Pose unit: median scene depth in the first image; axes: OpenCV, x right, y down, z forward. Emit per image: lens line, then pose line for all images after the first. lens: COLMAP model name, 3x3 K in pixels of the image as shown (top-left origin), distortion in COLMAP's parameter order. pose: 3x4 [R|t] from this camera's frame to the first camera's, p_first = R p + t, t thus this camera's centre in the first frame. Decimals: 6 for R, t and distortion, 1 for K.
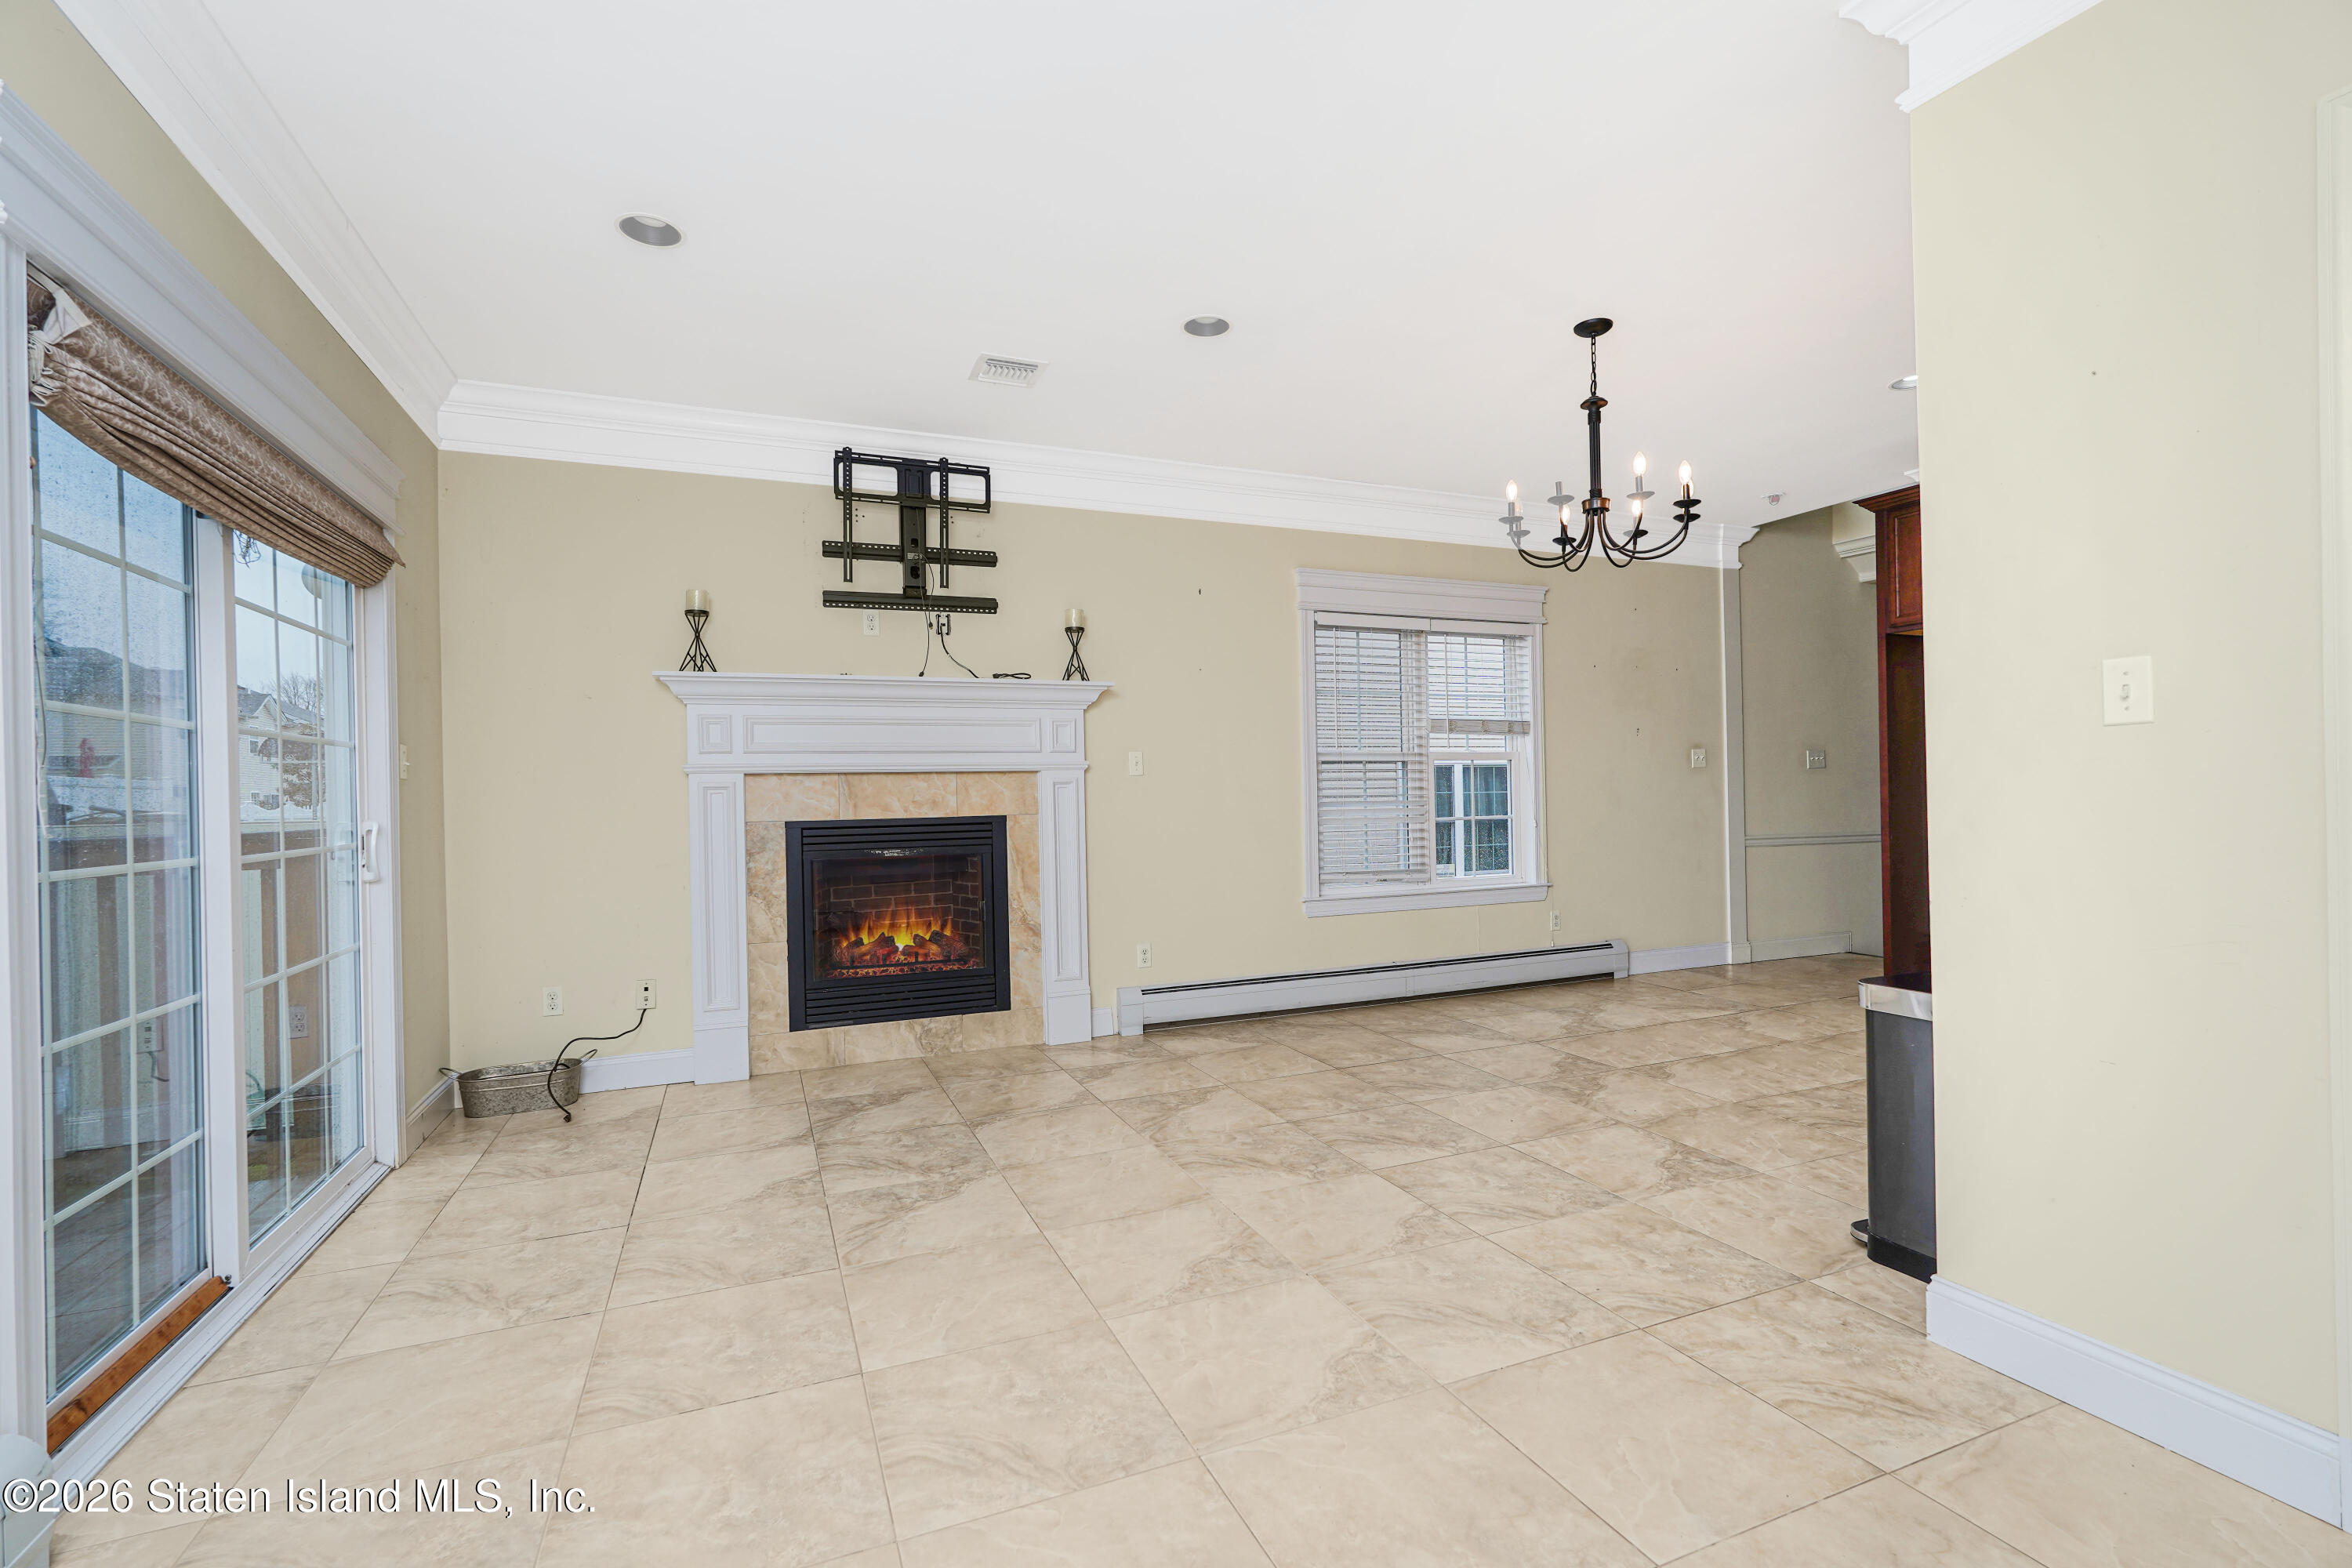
lens RADIAL K [[1038.2, 0, 1174.9], [0, 1038.2, 792.3], [0, 0, 1]] dist [-0.016911, 0.007164]
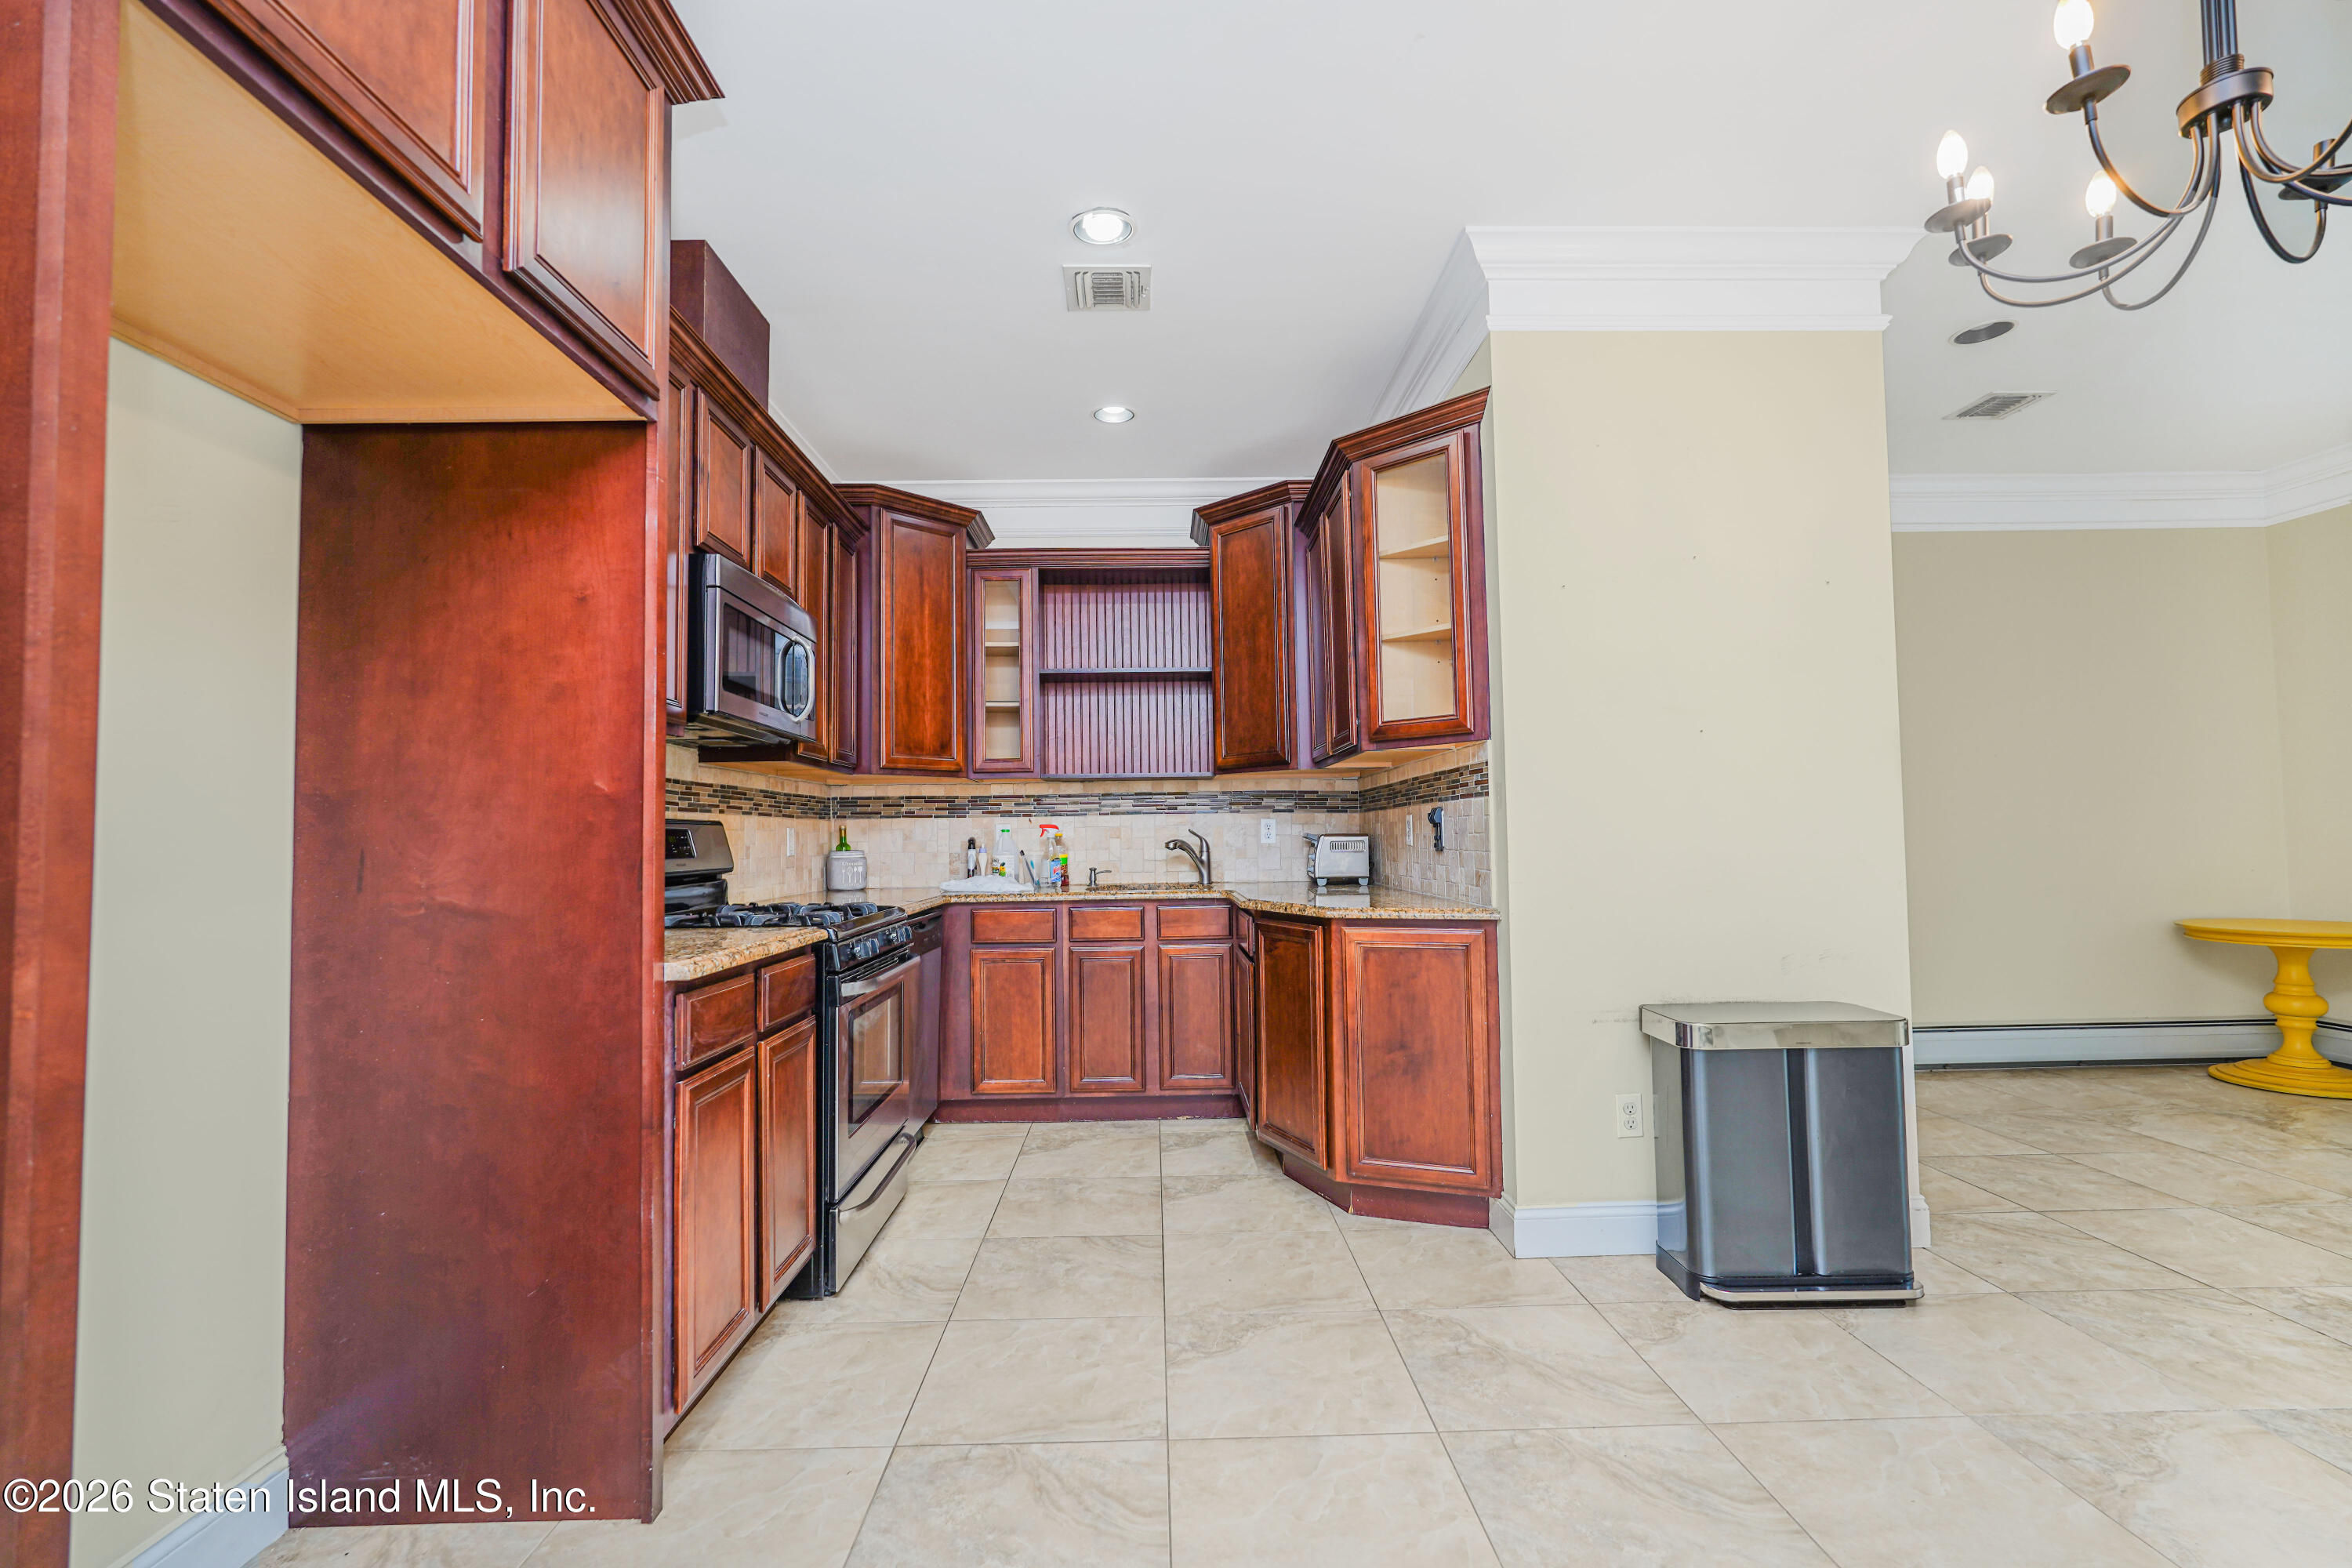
lens RADIAL K [[1038.2, 0, 1172.4], [0, 1038.2, 785.8], [0, 0, 1]] dist [-0.016911, 0.007164]
pose [[-0.929554, 0.048201, 0.365523, 0.546952], [0.029116, 0.997918, -0.057551, -0.002562], [-0.367536, -0.042854, -0.929022, 1.266042]]
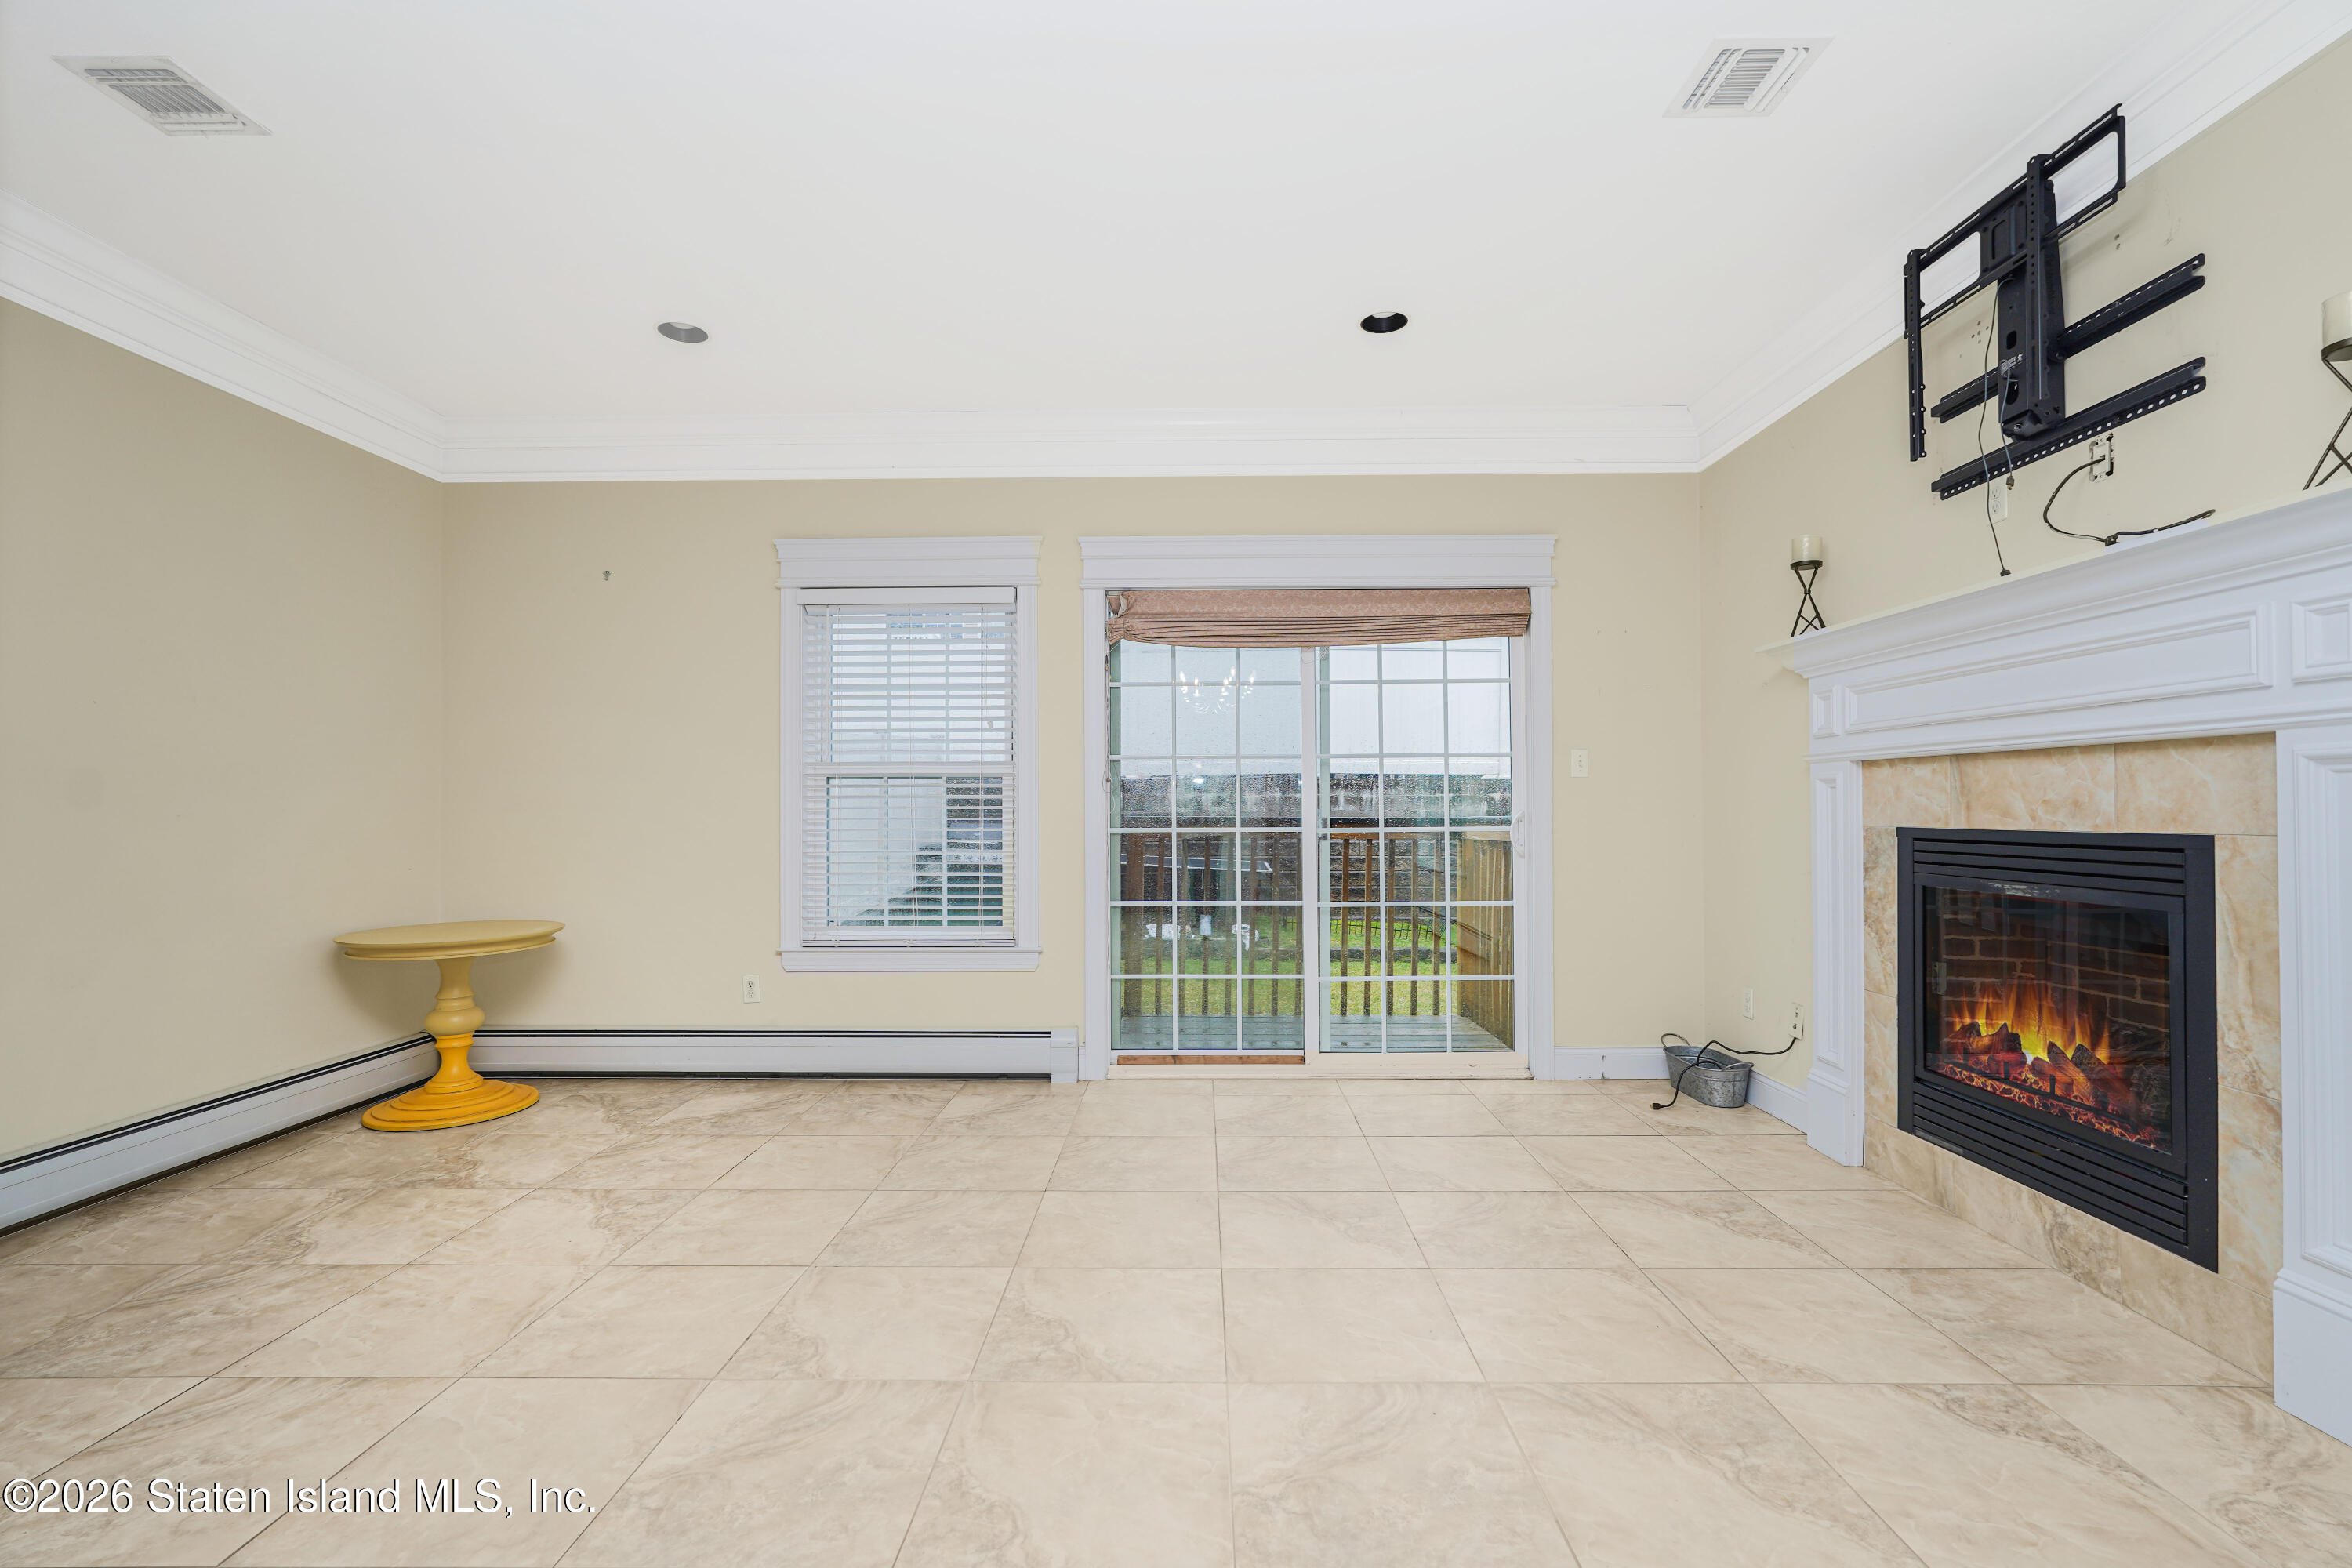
lens RADIAL K [[1038.2, 0, 1185.3], [0, 1038.2, 797.0], [0, 0, 1]] dist [-0.016911, 0.007164]
pose [[-0.401980, 0.010280, -0.915591, 0.462461], [0.014526, 0.999883, 0.004849, -0.003109], [0.915533, -0.011351, -0.402082, 0.851004]]
